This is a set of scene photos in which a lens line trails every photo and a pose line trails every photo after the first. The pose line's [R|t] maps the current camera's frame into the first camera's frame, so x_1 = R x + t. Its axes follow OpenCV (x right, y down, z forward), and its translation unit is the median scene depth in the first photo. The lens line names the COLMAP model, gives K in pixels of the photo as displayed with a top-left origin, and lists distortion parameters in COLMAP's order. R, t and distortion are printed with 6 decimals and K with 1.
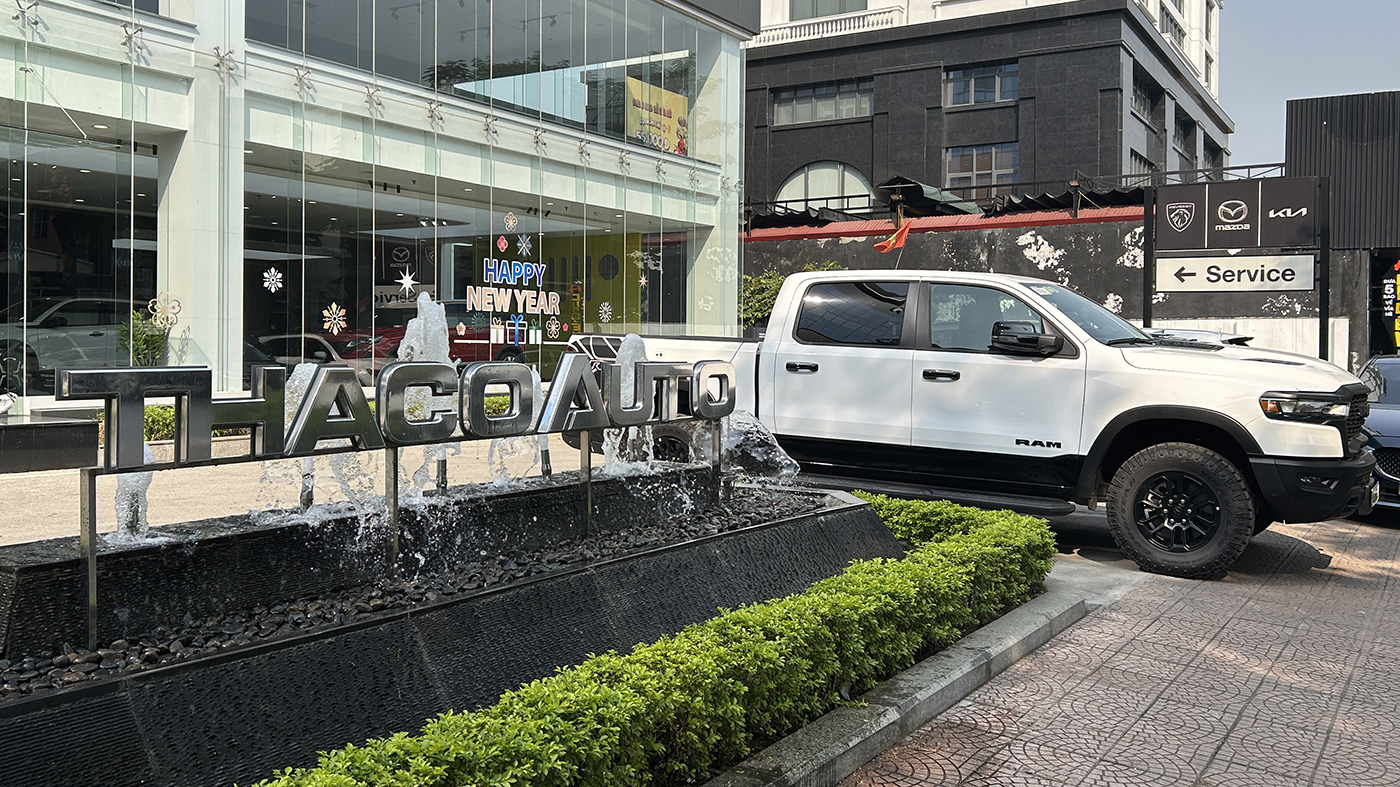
lens RADIAL K [[1430.3, 0, 698.5], [0, 1430.3, 324.7], [0, 0, 1]] dist [0.102119, -0.190730]
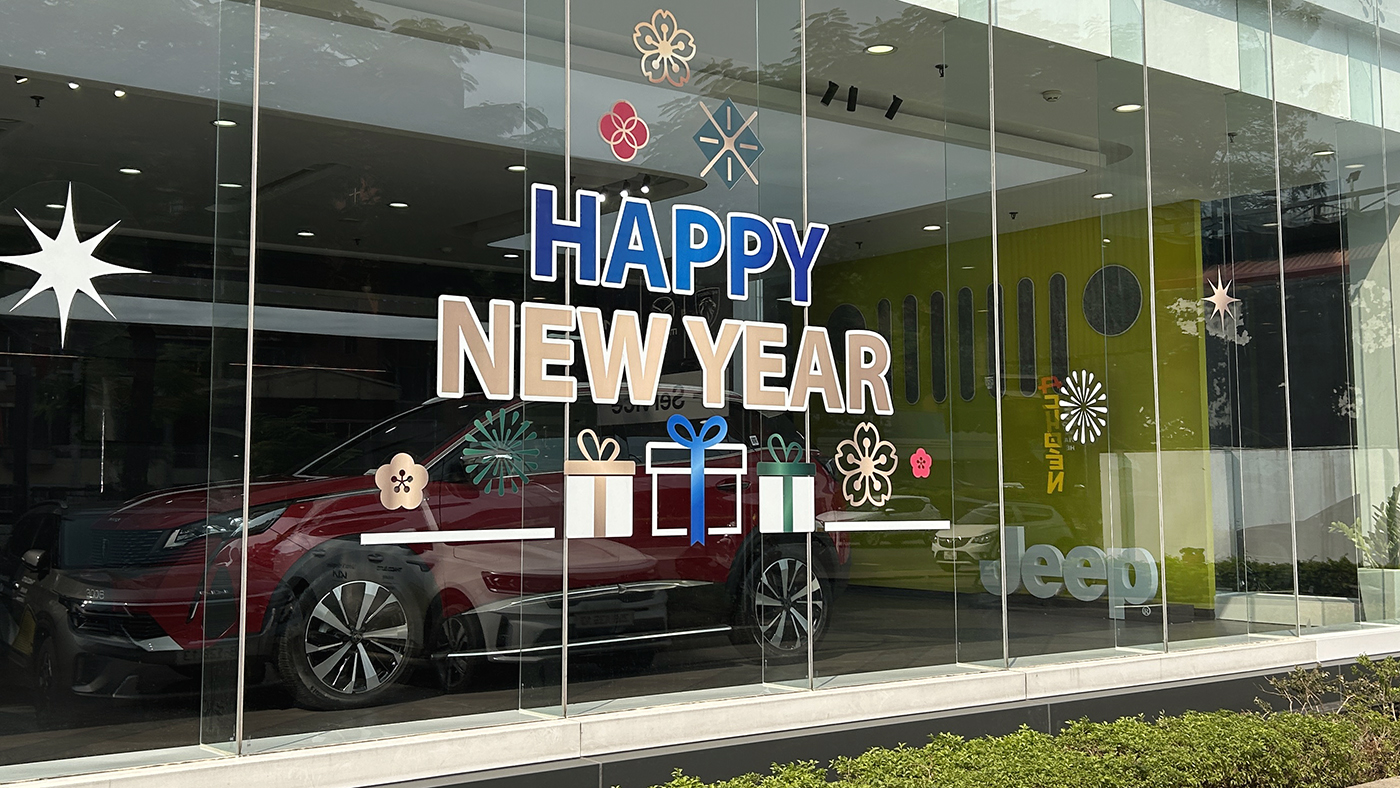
lens RADIAL K [[1430.3, 0, 698.5], [0, 1430.3, 325.2], [0, 0, 1]] dist [0.102119, -0.190730]
pose [[0.934845, -0.046063, -0.352057, -0.042750], [0.015872, 0.995979, -0.088169, -0.000949], [0.354702, 0.076837, 0.931817, 0.855688]]
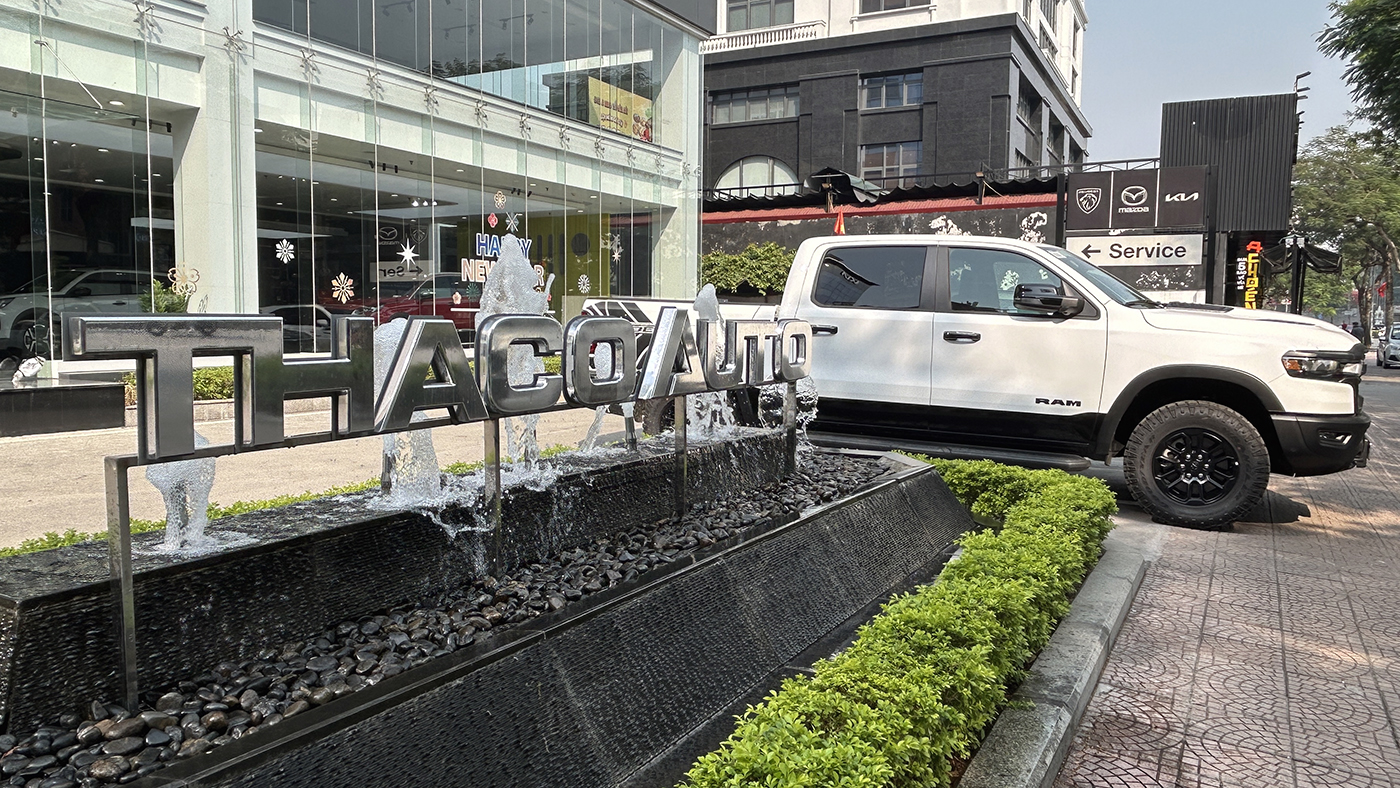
lens RADIAL K [[1180.8, 0, 700.0], [0, 1180.8, 394.0], [0, 0, 1]] dist [0.000789, -0.006238]
pose [[0.998084, -0.005359, 0.061635, -0.038971], [0.000499, 0.996906, 0.078597, 0.005339], [-0.061865, -0.078415, 0.994999, 0.092890]]
